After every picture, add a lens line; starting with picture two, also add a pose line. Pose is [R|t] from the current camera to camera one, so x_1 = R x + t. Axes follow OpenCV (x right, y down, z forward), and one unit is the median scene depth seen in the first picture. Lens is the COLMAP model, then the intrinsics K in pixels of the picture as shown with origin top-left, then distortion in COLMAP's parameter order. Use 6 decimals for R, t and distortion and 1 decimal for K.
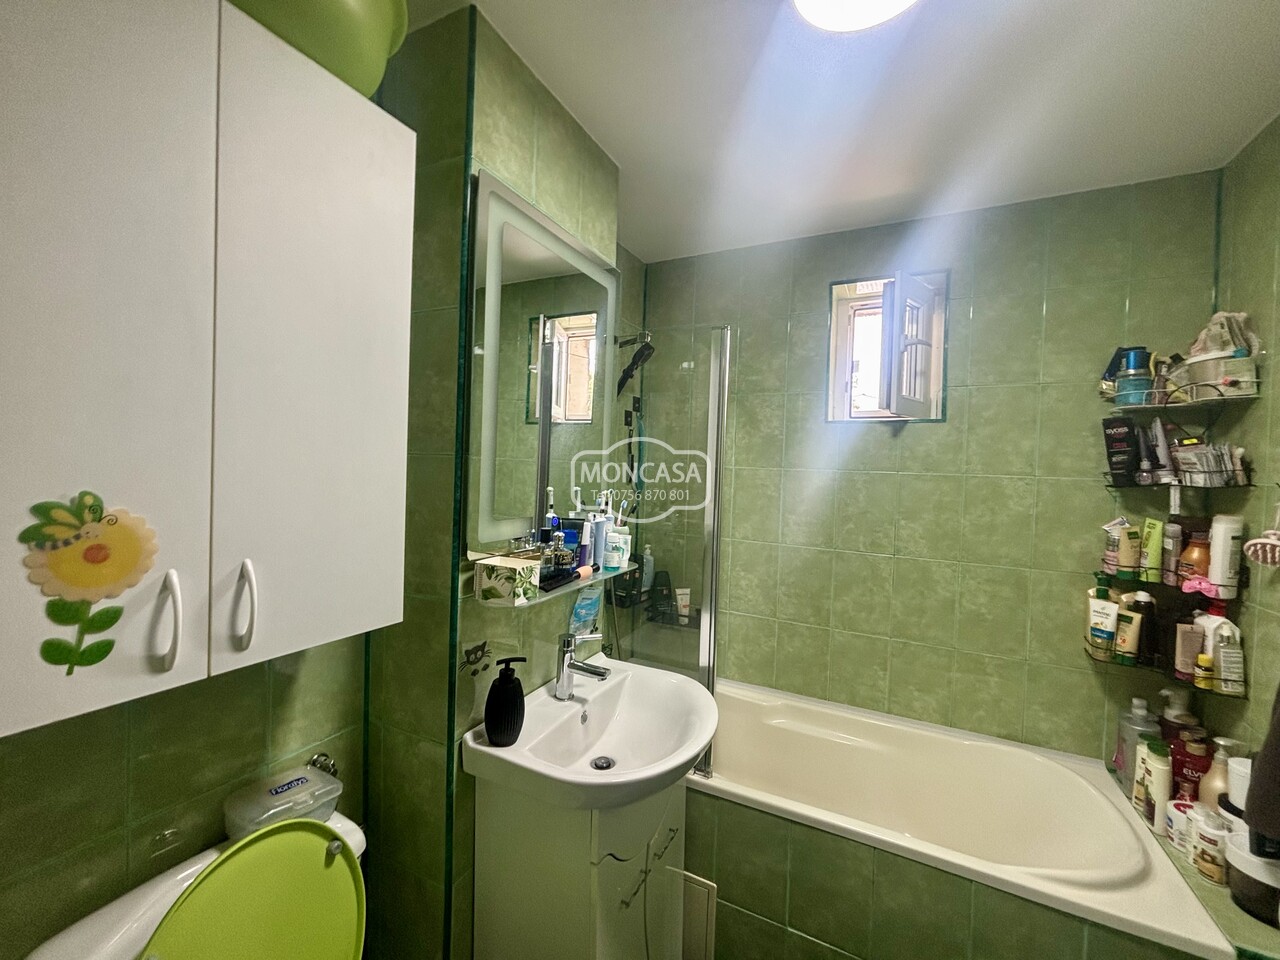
lens RADIAL K [[520.1, 0, 637.5], [0, 520.1, 477.4], [0, 0, 1]] dist [0.000797, 0.000836]
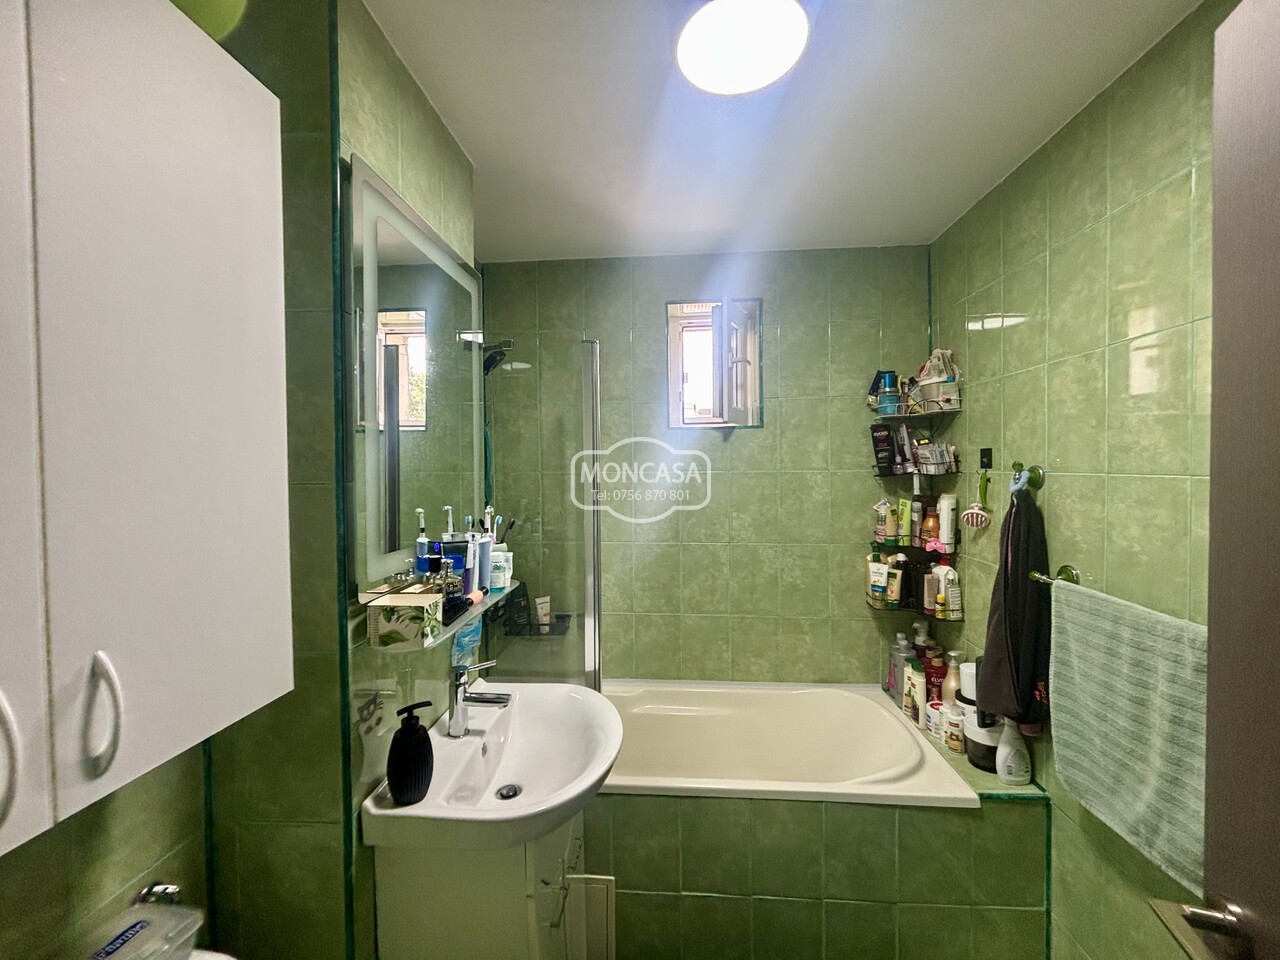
lens RADIAL K [[520.1, 0, 638.1], [0, 520.1, 477.5], [0, 0, 1]] dist [0.000797, 0.000836]
pose [[0.923604, -0.050927, 0.379951, -0.167352], [0.048192, 0.998698, 0.016716, -0.033862], [-0.380308, 0.002872, 0.924855, 0.014953]]
